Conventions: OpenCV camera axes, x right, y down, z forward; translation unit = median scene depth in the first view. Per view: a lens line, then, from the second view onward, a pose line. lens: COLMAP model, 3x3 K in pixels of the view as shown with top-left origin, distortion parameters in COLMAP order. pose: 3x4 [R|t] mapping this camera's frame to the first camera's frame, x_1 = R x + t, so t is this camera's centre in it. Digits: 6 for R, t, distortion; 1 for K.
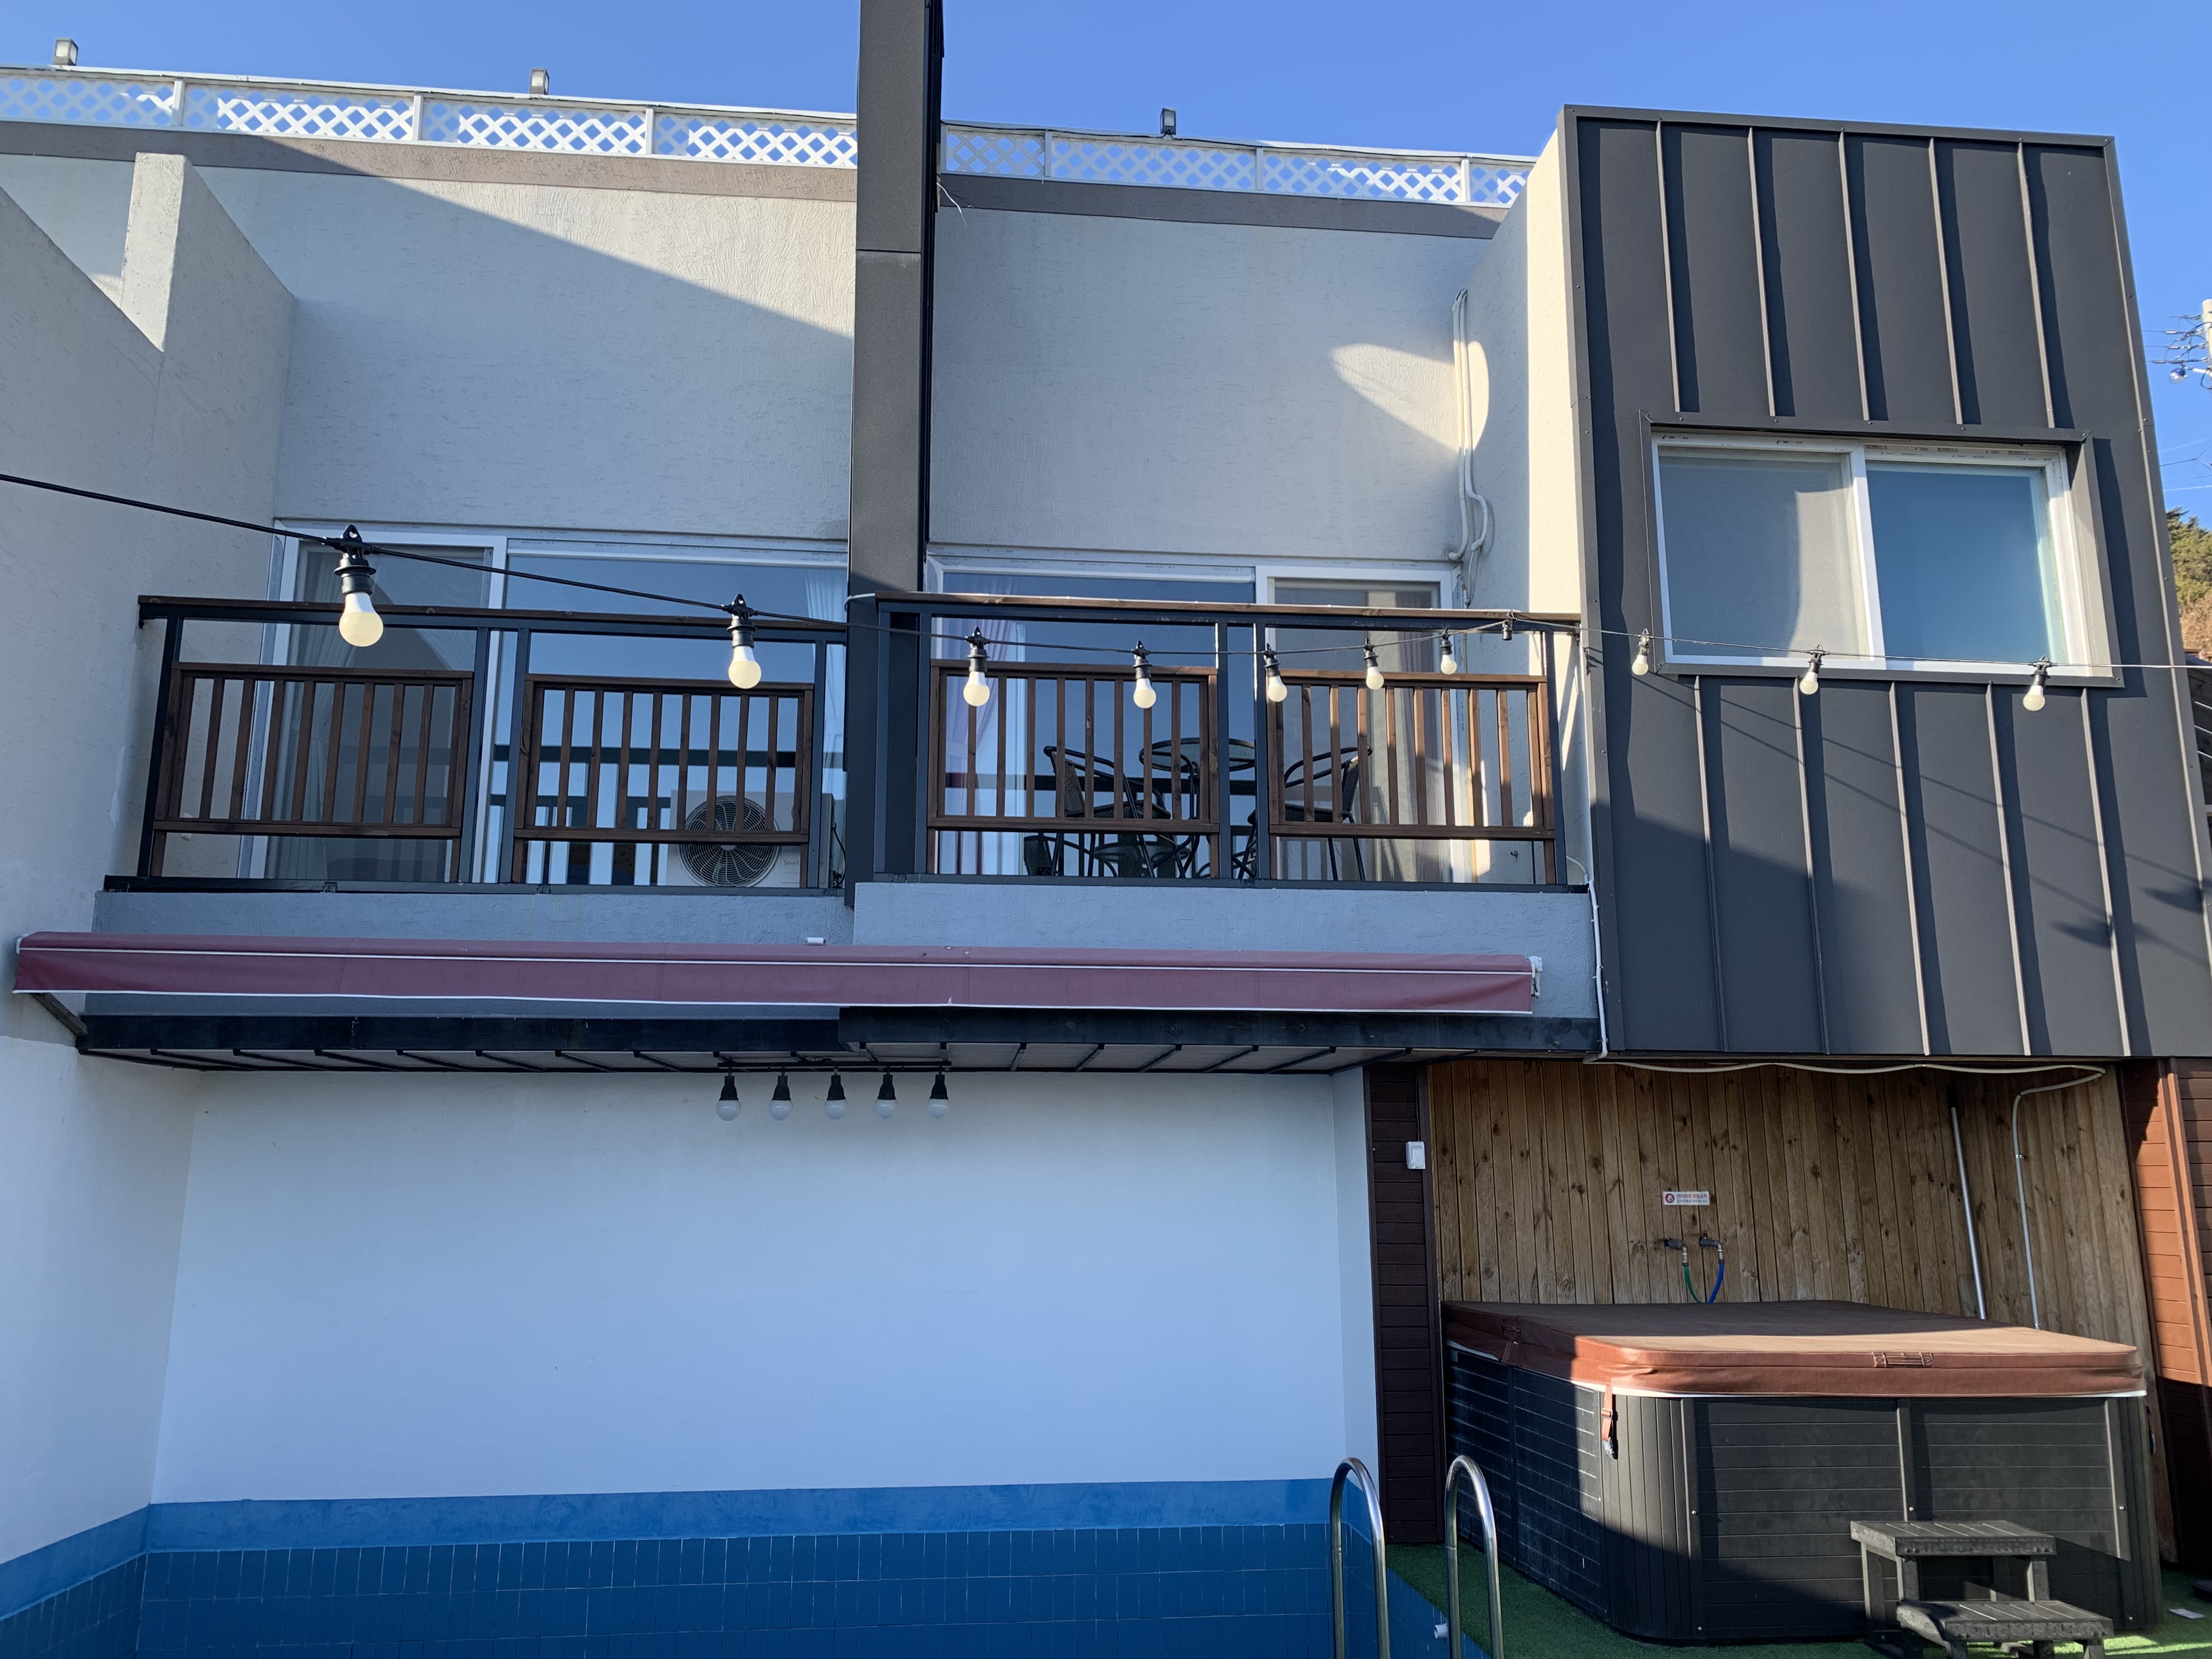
lens RADIAL K [[1701.5, 0, 1106.0], [0, 1701.5, 829.5], [0, 0, 1]] dist [0.011287, 0.003946]
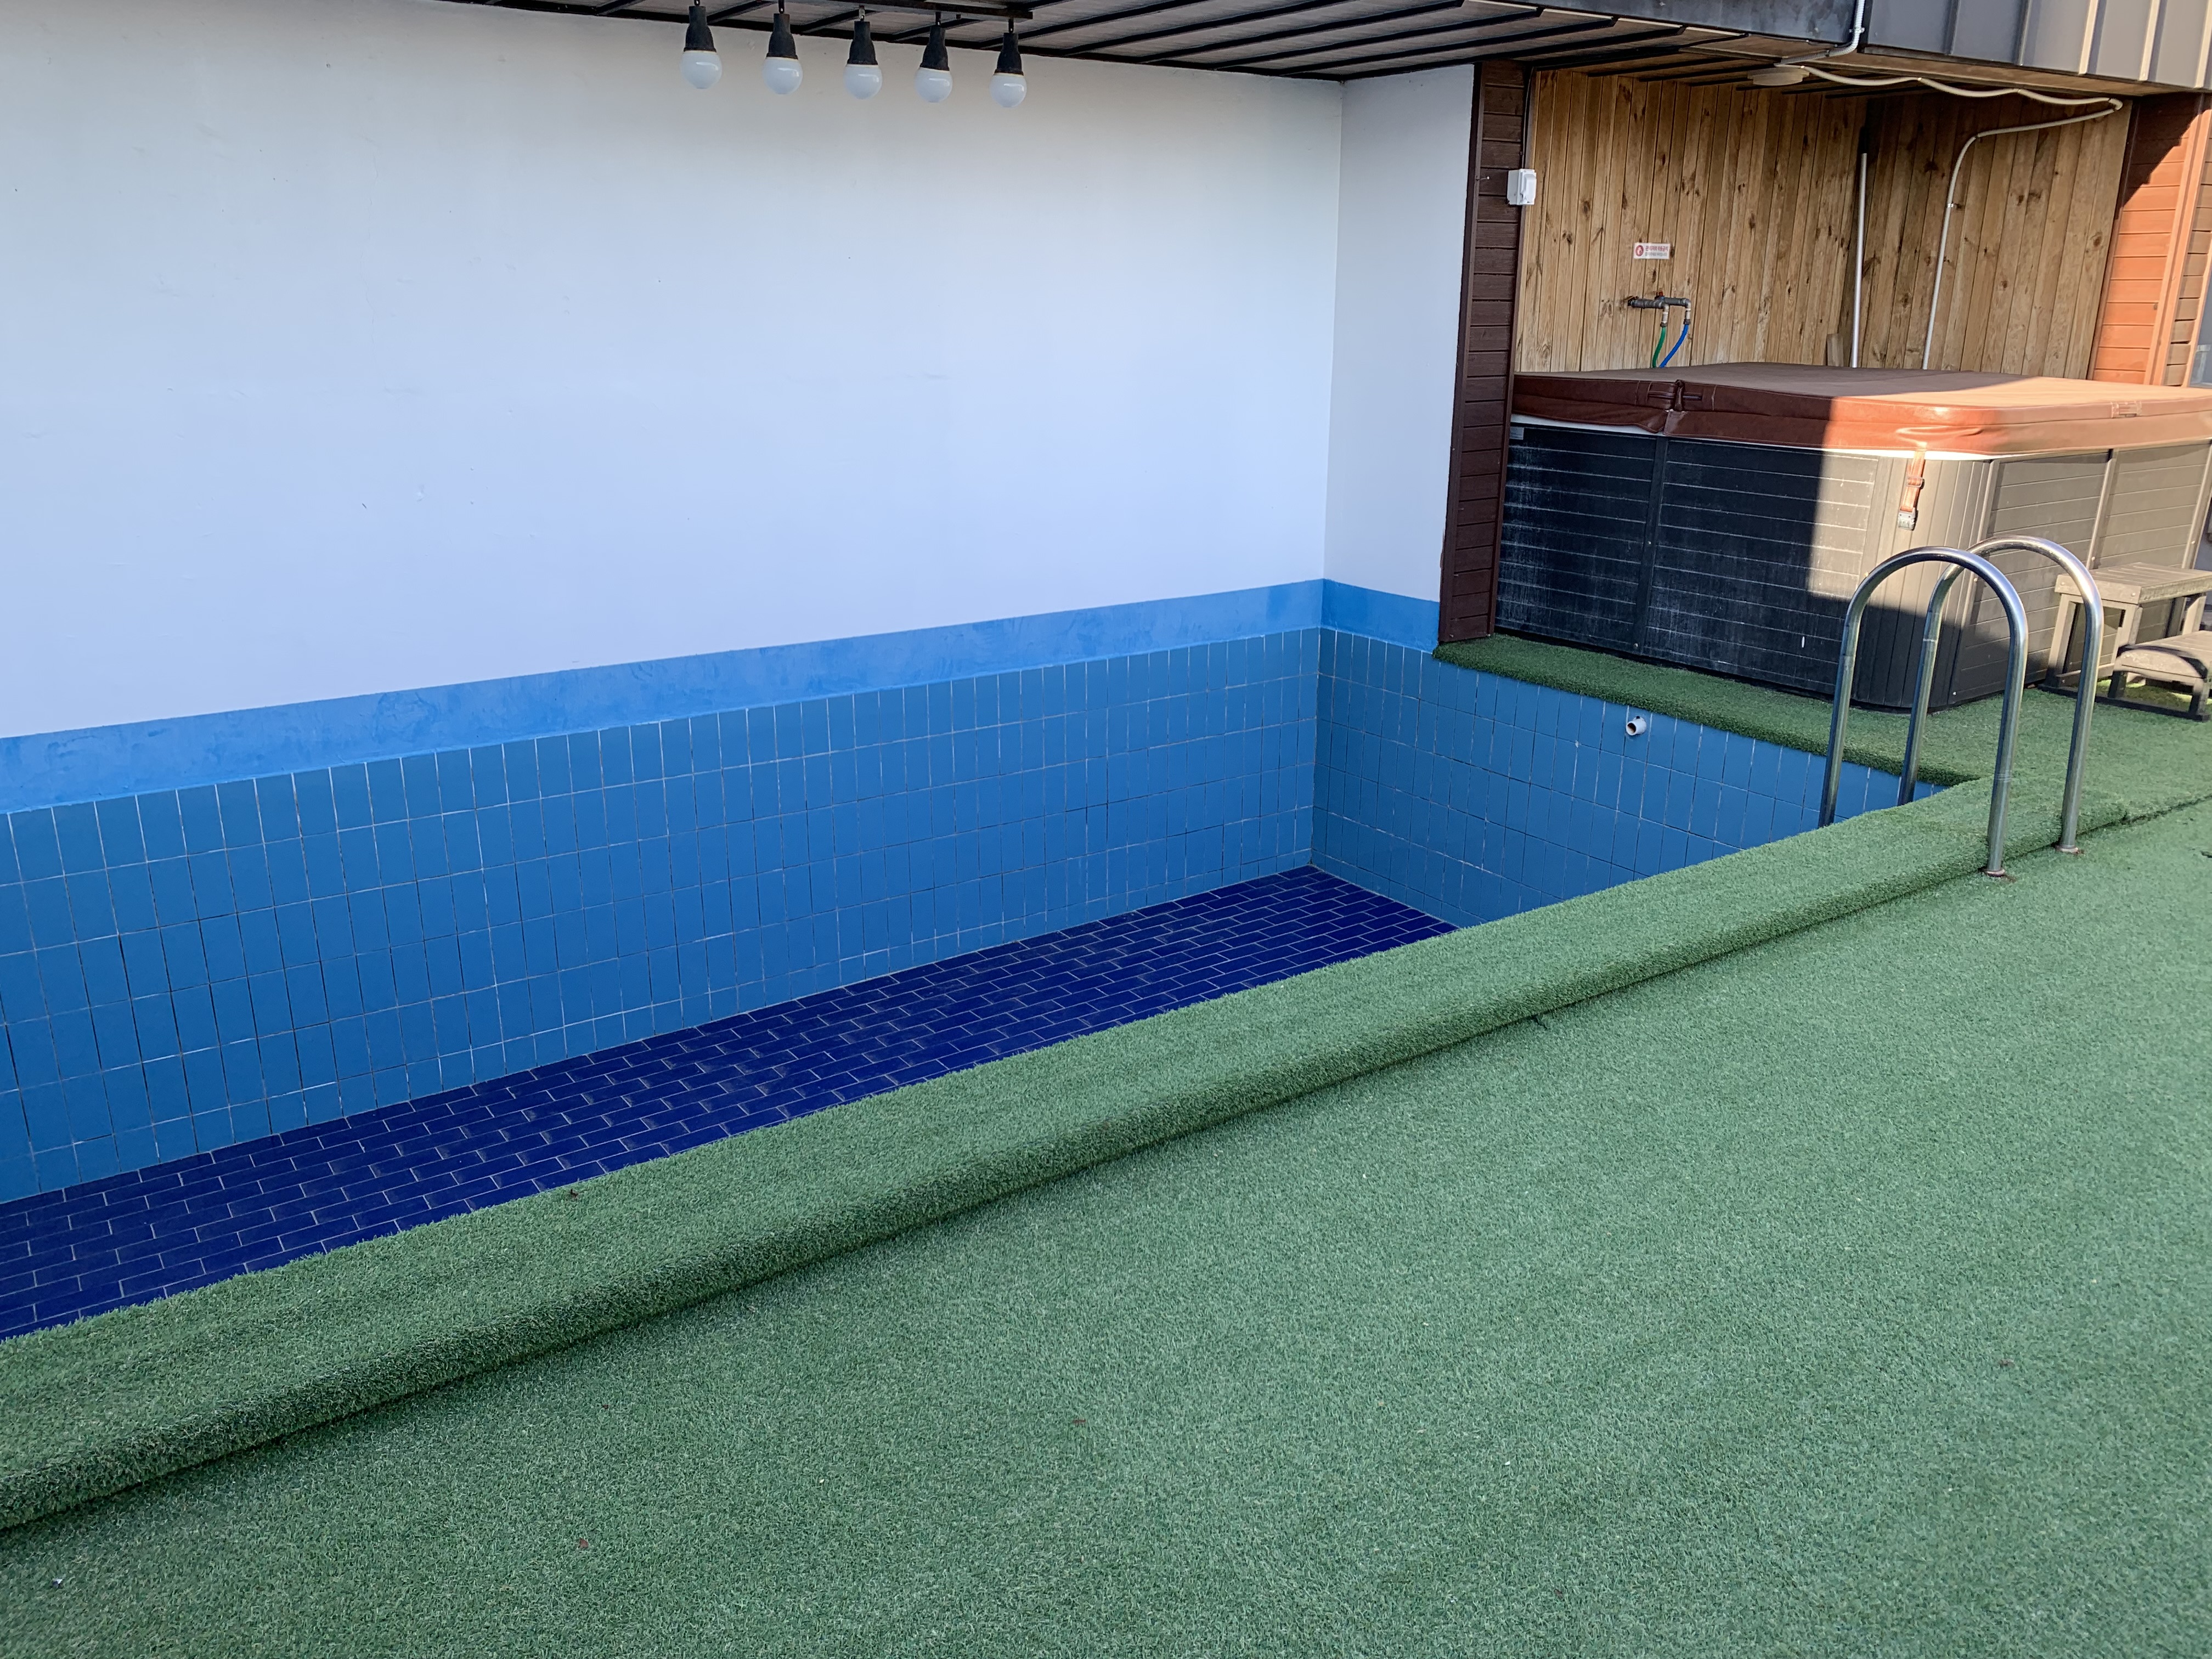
lens RADIAL K [[1745.0, 0, 1108.9], [0, 1745.0, 784.0], [0, 0, 1]] dist [0.021687, -0.006310]
pose [[0.880777, -0.127633, 0.456006, -0.383245], [-0.098326, 0.892707, 0.439779, 0.098823], [-0.463210, -0.432185, 0.773727, 0.334434]]
